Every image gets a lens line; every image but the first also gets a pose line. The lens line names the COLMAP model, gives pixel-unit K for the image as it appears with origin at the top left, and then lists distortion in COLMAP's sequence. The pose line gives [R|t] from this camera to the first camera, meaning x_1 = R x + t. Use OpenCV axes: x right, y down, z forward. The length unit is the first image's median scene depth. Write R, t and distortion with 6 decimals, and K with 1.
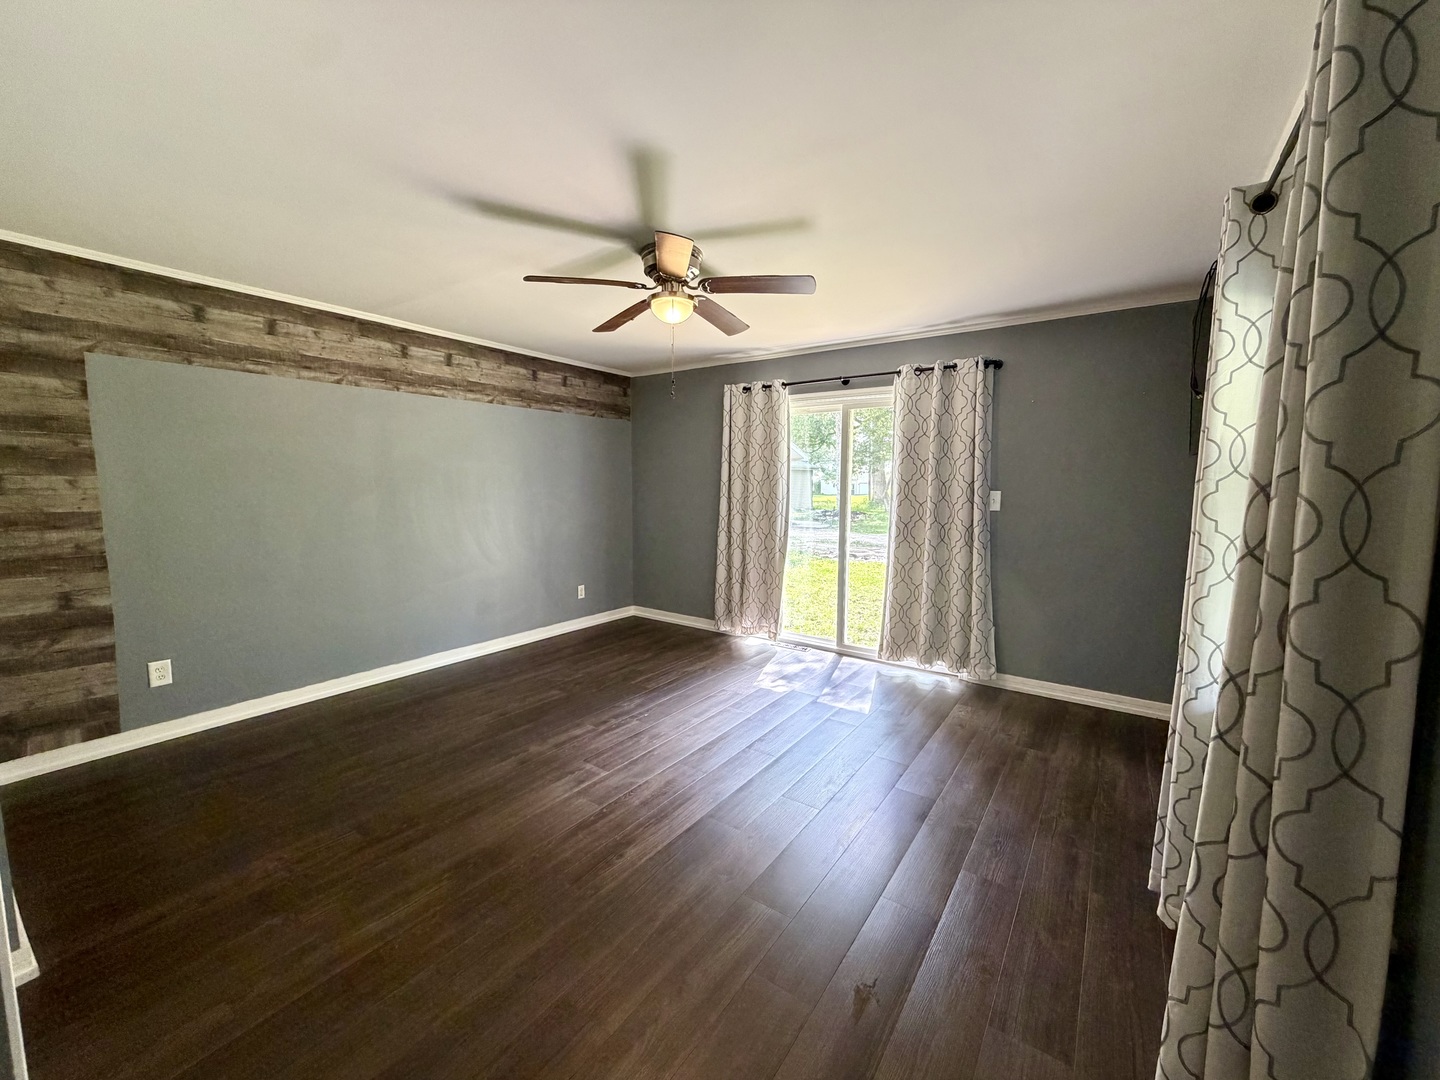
lens RADIAL K [[568.8, 0, 717.9], [0, 568.8, 538.3], [0, 0, 1]] dist [0.000110, -0.001170]
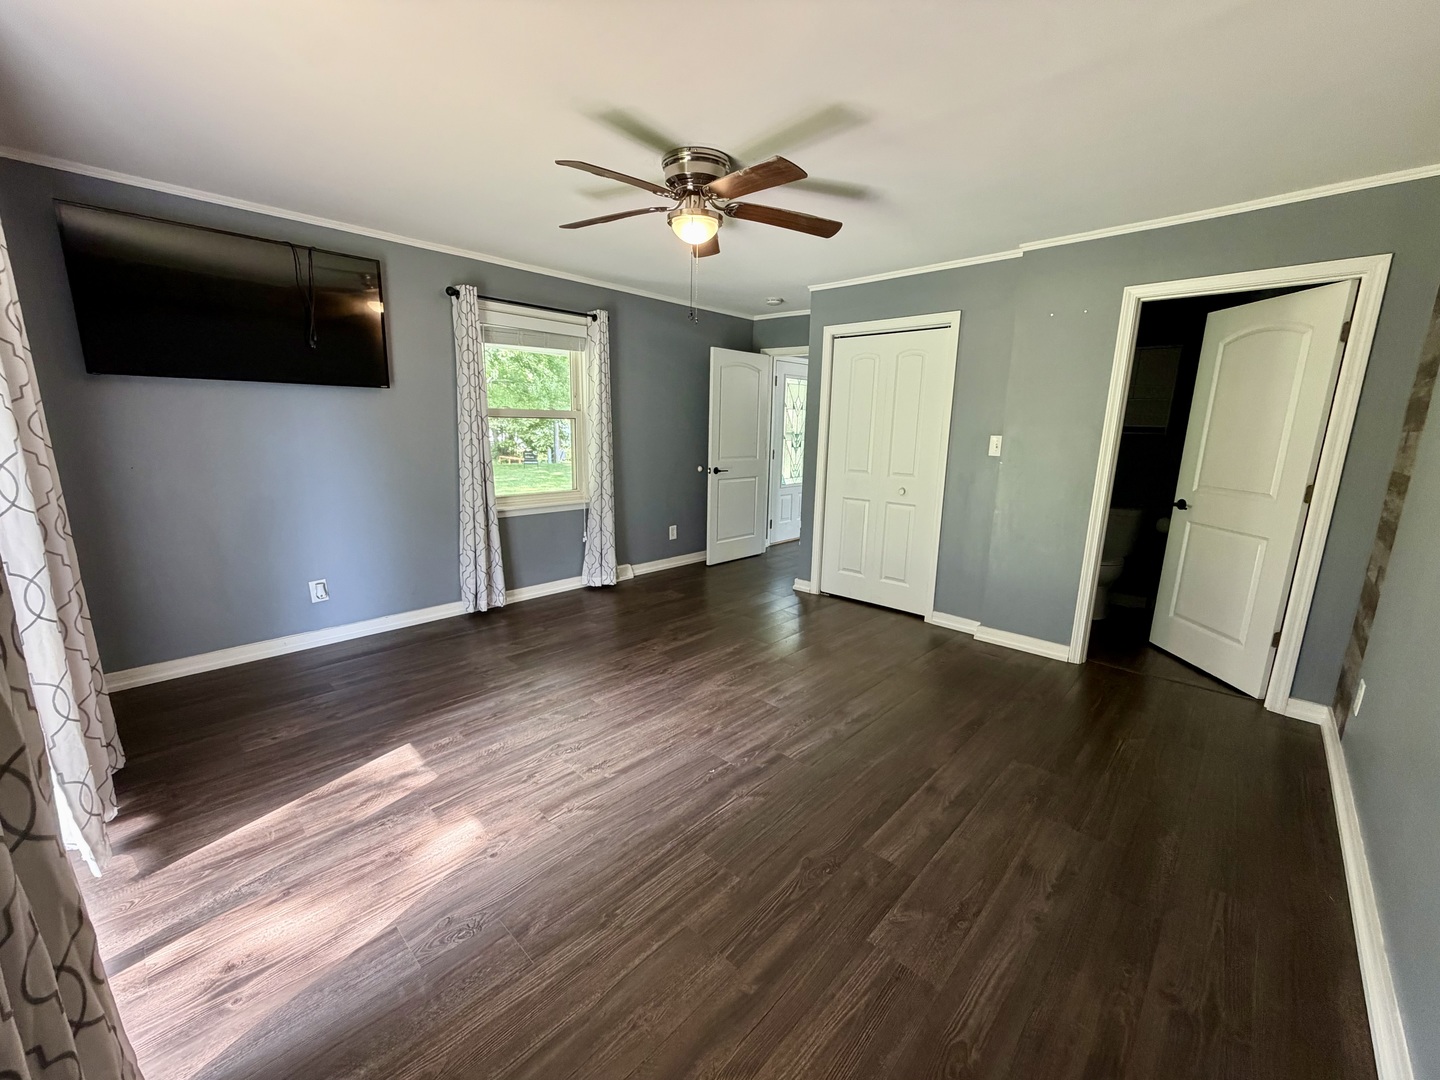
lens RADIAL K [[568.8, 0, 726.7], [0, 568.8, 538.8], [0, 0, 1]] dist [0.000110, -0.001170]
pose [[-0.990907, -0.056629, 0.122054, -0.200799], [-0.017110, 0.952787, 0.303156, -0.149403], [-0.133459, 0.298311, -0.945092, 1.496171]]
